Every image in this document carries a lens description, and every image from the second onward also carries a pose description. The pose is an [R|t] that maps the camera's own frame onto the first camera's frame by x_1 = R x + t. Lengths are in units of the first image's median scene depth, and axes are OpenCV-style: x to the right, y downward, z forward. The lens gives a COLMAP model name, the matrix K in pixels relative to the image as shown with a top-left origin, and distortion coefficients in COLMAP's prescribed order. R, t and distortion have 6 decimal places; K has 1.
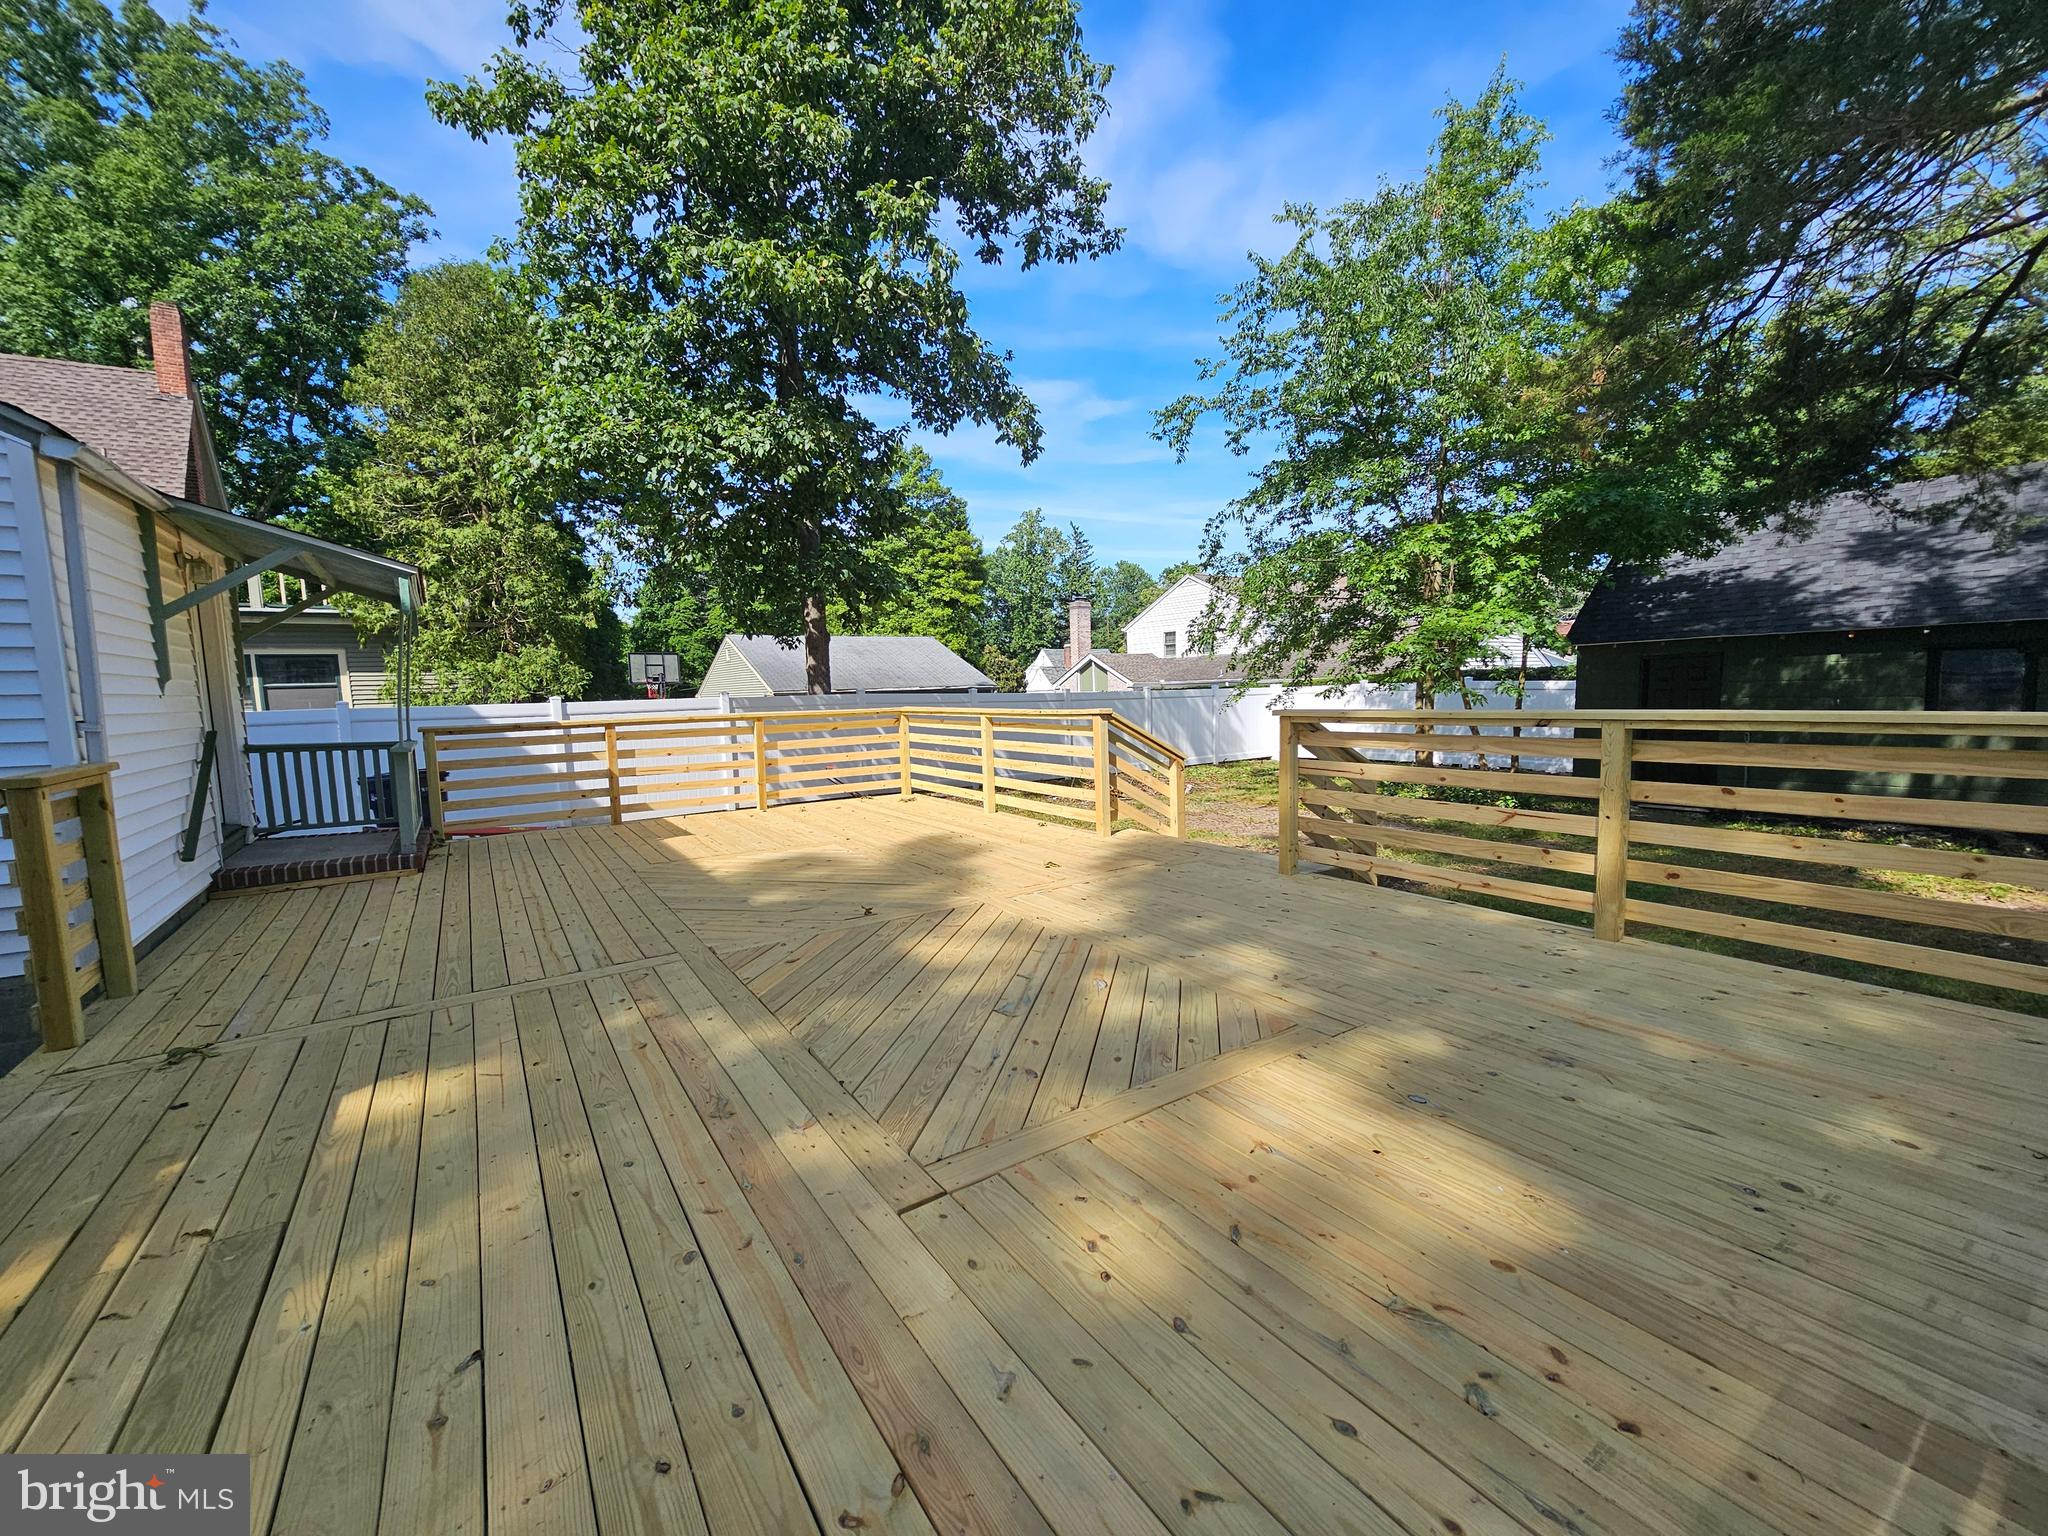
lens RADIAL K [[838.2, 0, 1010.9], [0, 838.2, 770.3], [0, 0, 1]] dist [-0.000559, 0.000007]
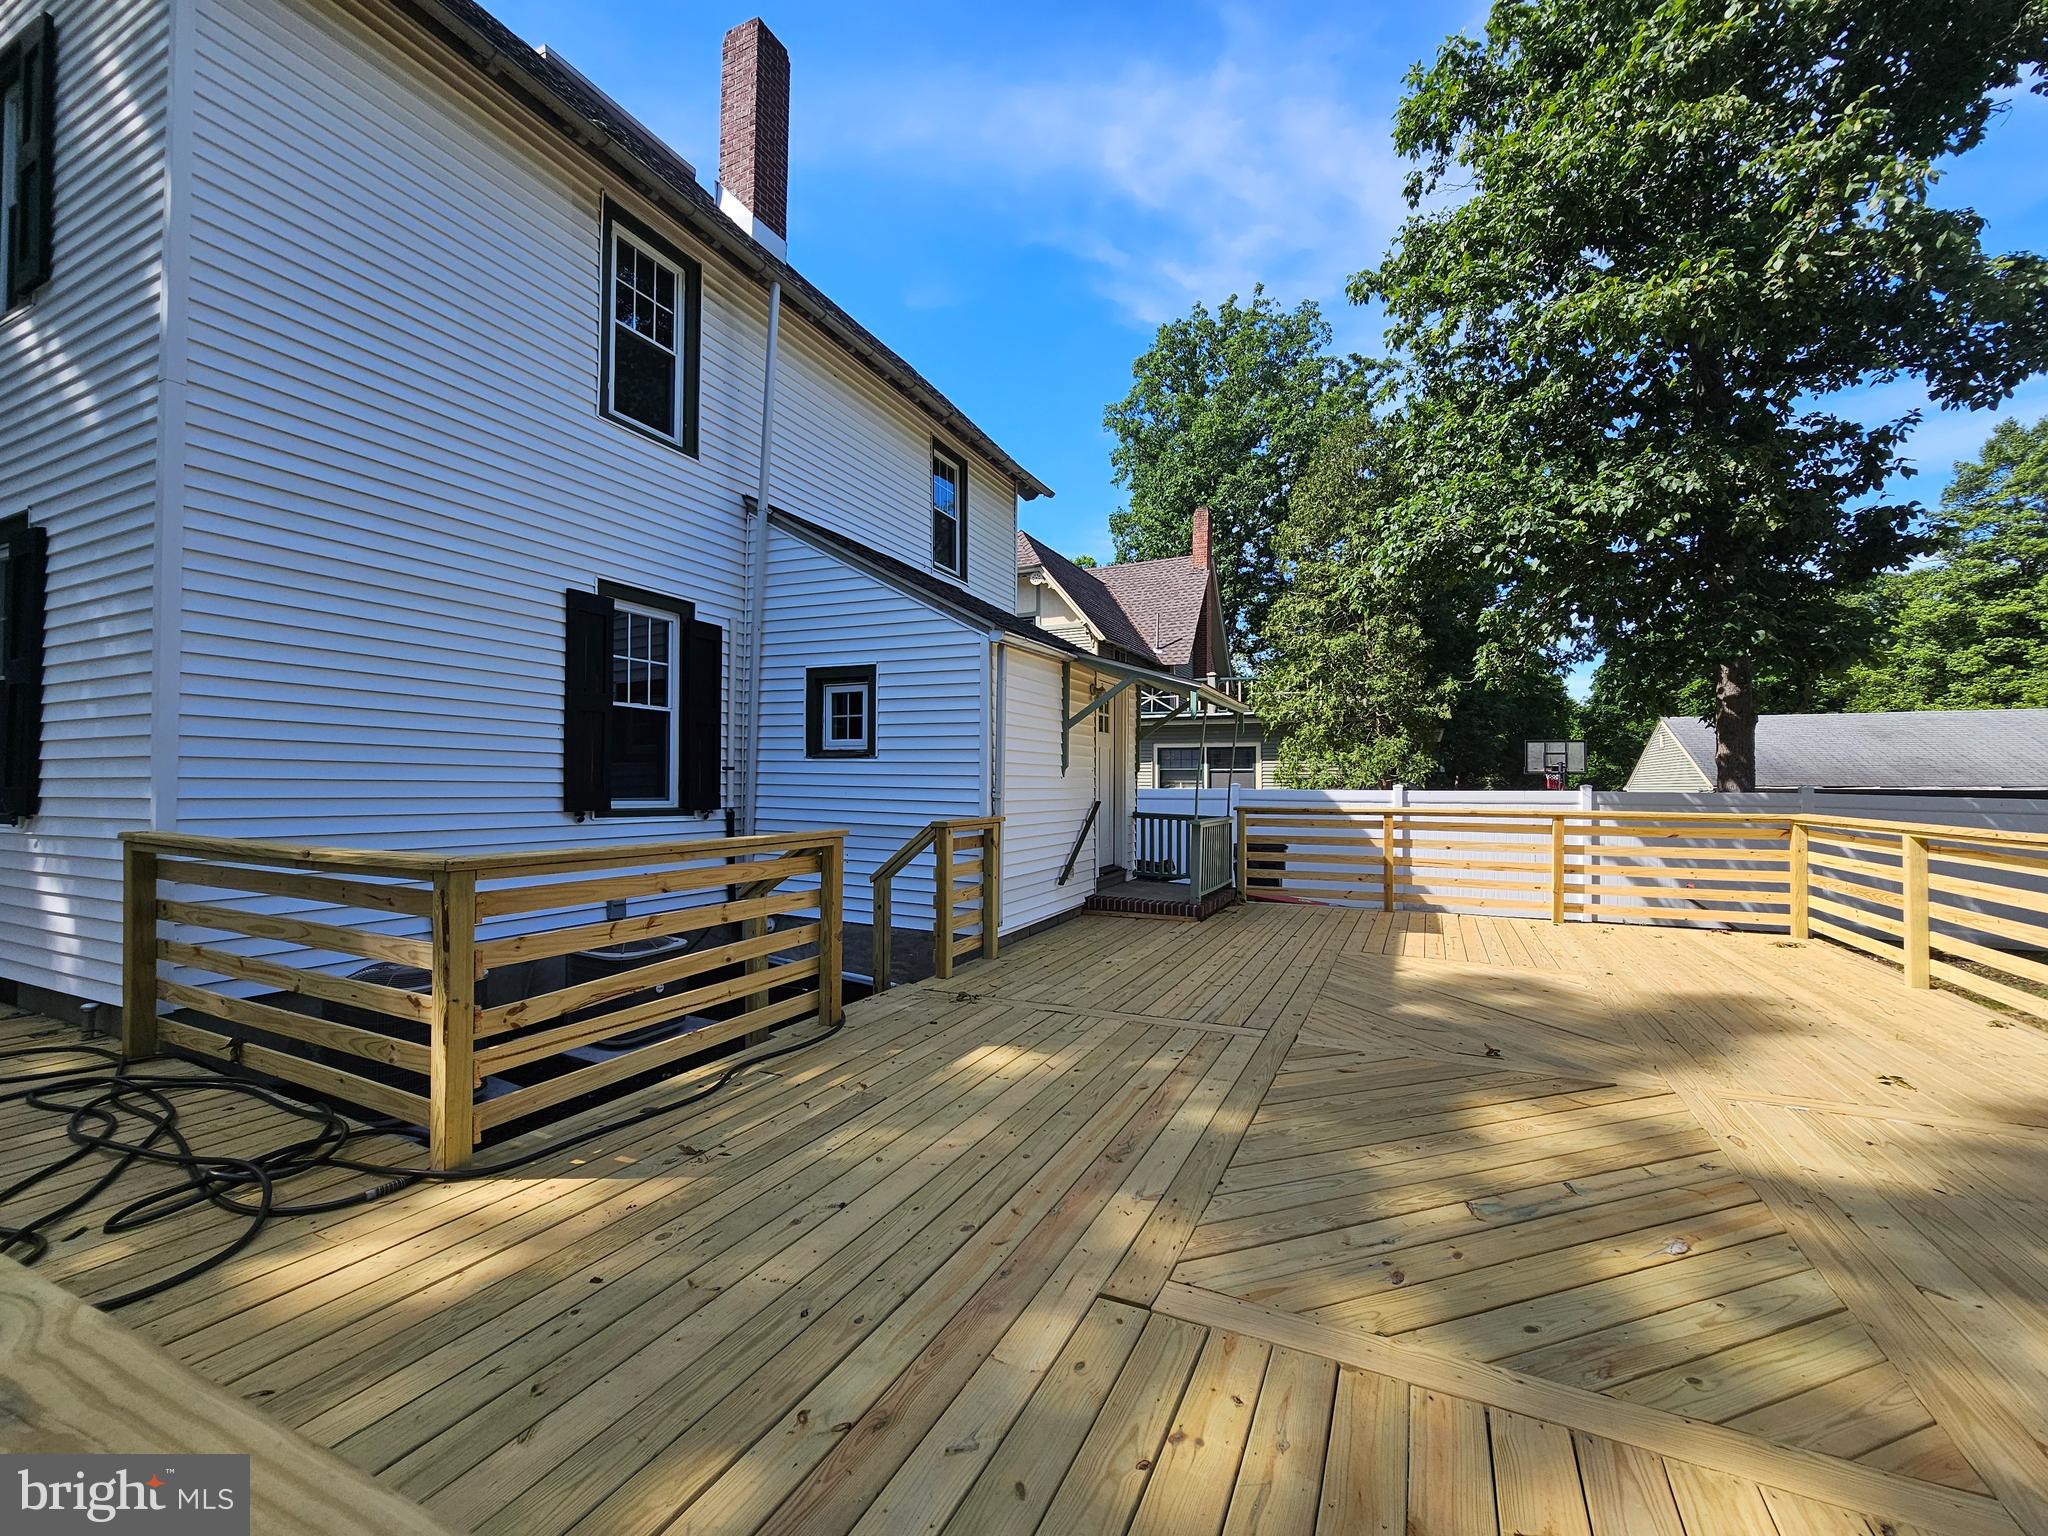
lens RADIAL K [[838.2, 0, 1021.3], [0, 838.2, 772.9], [0, 0, 1]] dist [-0.000559, 0.000007]
pose [[0.512508, 0.018968, -0.858473, 0.218505], [-0.104709, 0.993676, -0.040556, -0.018646], [0.852275, 0.110675, 0.511252, 0.100842]]
